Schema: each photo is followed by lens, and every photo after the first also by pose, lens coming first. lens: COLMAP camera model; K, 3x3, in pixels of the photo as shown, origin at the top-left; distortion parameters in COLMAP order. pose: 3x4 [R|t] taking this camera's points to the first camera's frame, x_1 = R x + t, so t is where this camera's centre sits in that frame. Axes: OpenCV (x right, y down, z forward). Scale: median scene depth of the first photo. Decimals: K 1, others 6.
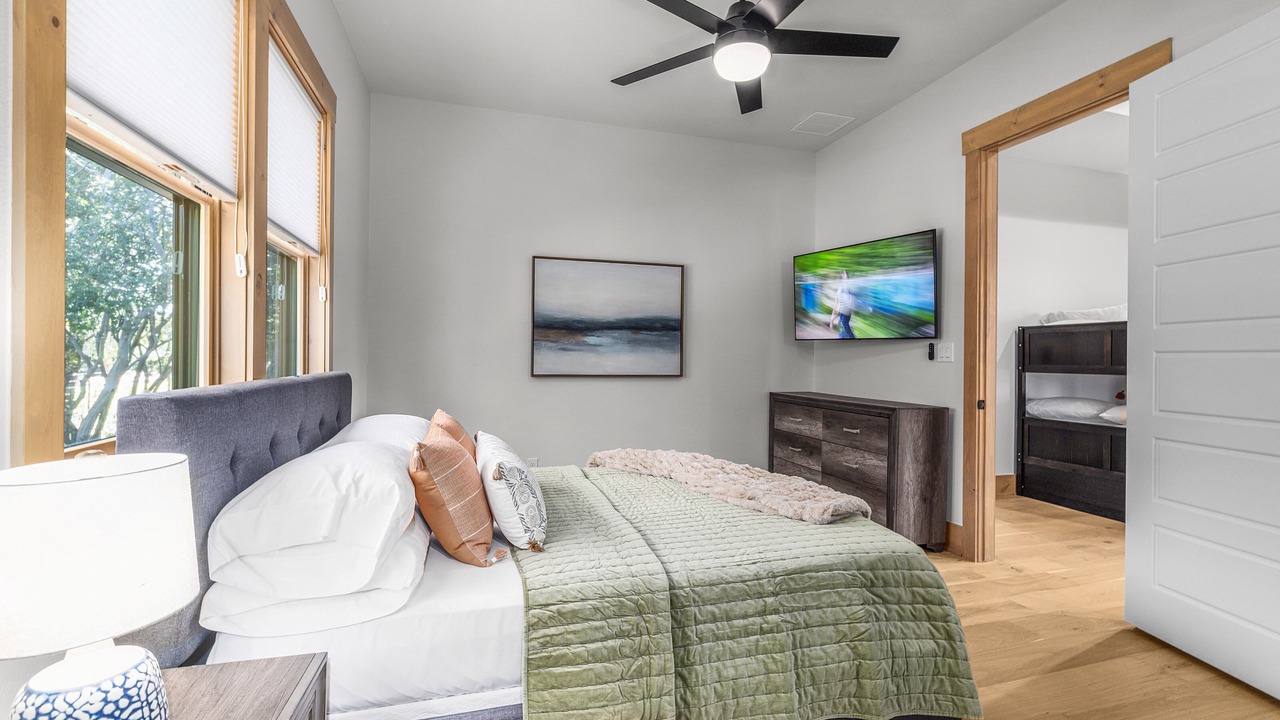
lens RADIAL K [[538.5, 0, 648.1], [0, 538.5, 360.3], [0, 0, 1]] dist [0.002292, 0.000370]
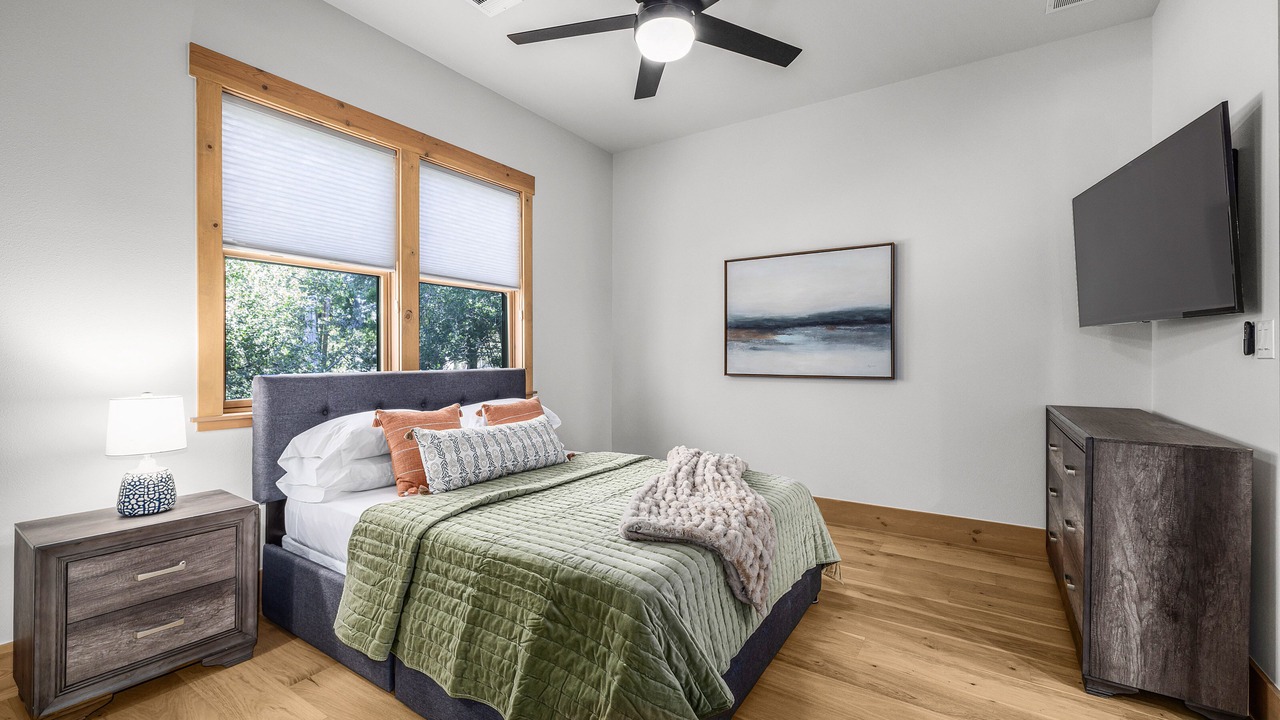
lens RADIAL K [[538.5, 0, 649.8], [0, 538.5, 357.4], [0, 0, 1]] dist [0.002292, 0.000370]
pose [[0.648188, -0.008444, -0.761434, 0.477910], [0.002326, 0.999956, -0.009109, 0.004385], [0.761477, 0.004133, 0.648179, 0.204525]]
